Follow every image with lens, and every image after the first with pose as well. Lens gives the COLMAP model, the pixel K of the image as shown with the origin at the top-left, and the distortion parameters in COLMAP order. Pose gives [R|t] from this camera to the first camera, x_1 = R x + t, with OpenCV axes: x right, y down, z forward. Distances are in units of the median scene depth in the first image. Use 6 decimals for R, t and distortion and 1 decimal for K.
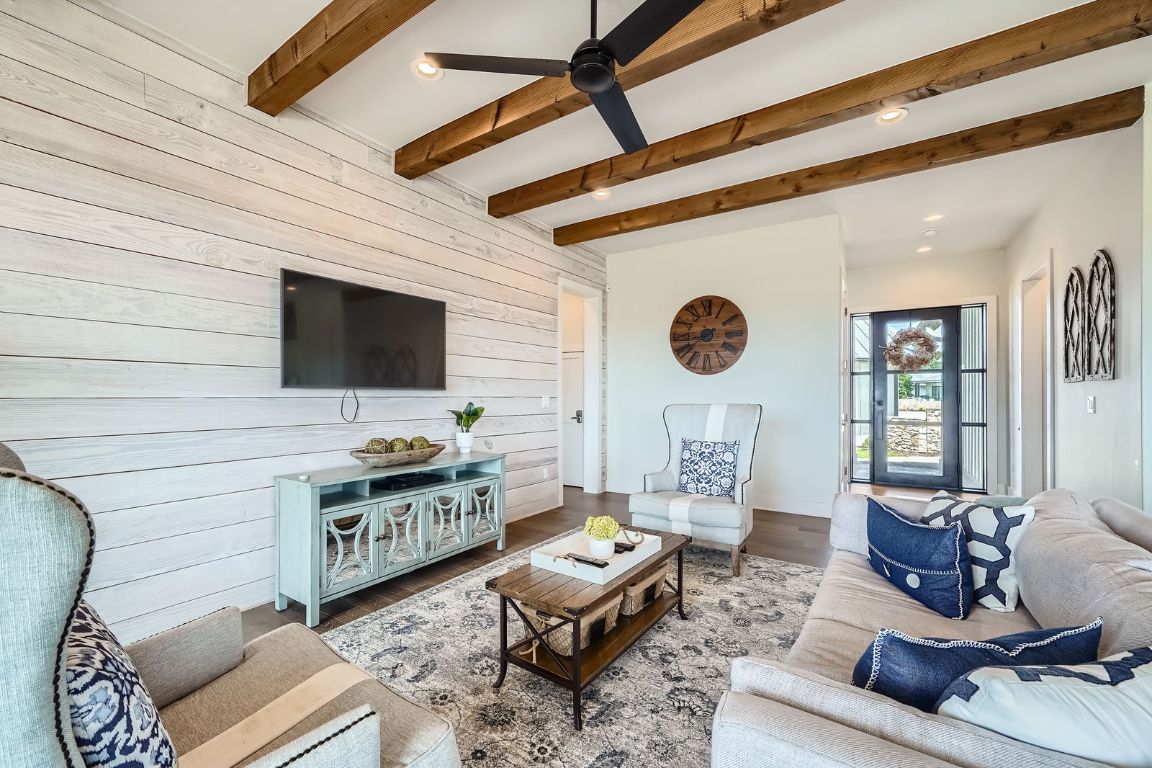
lens RADIAL K [[461.7, 0, 582.8], [0, 461.7, 395.7], [0, 0, 1]] dist [-0.004339, -0.000121]
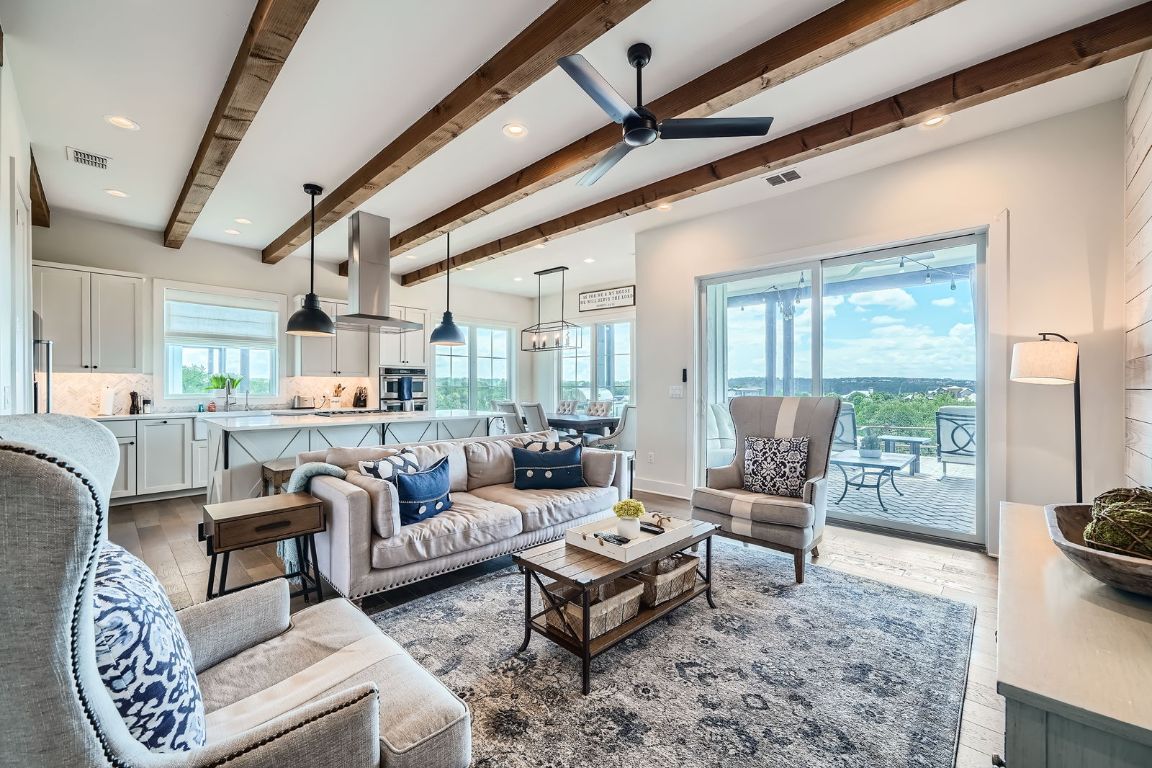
lens RADIAL K [[461.7, 0, 568.7], [0, 461.7, 385.2], [0, 0, 1]] dist [-0.004339, -0.000121]
pose [[-0.980457, 0.003555, 0.196700, -0.024227], [0.006348, 0.999888, 0.013571, -0.012189], [-0.196629, 0.014554, -0.980370, 1.269926]]
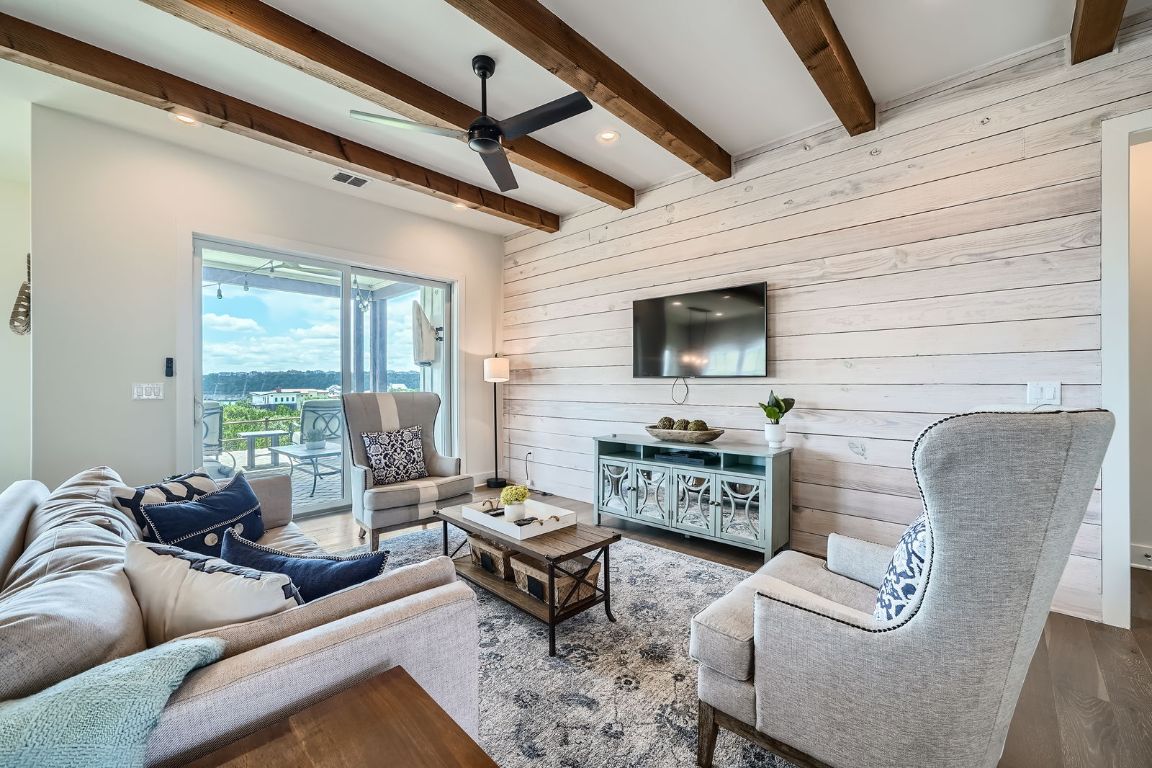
lens RADIAL K [[461.7, 0, 576.4], [0, 461.7, 388.5], [0, 0, 1]] dist [-0.004339, -0.000121]
pose [[-0.182645, 0.006446, -0.983158, 0.706645], [-0.008228, 0.999933, 0.008084, 0.007109], [0.983145, 0.009566, -0.182580, 0.830655]]
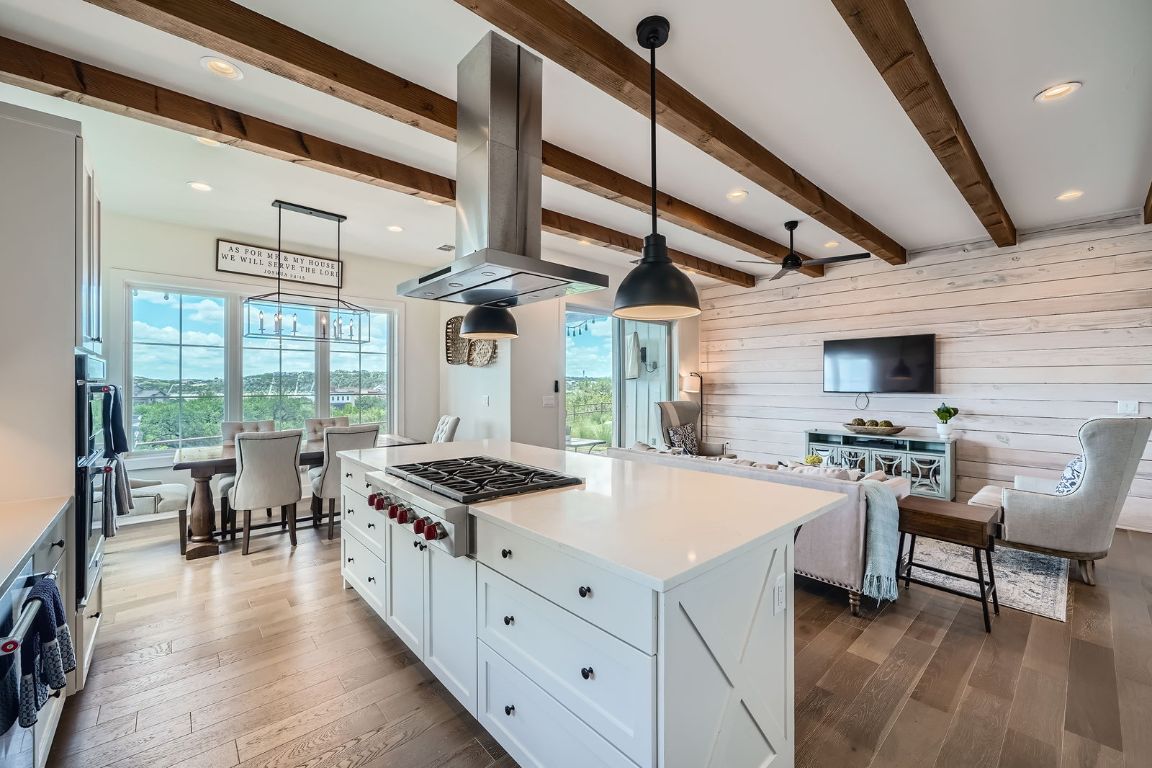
lens RADIAL K [[461.7, 0, 570.6], [0, 461.7, 384.7], [0, 0, 1]] dist [-0.004339, -0.000121]
pose [[-0.270793, -0.001873, -0.962636, 1.474373], [-0.011715, 0.999930, 0.001350, -0.029726], [0.962566, 0.011643, -0.270796, 0.297480]]
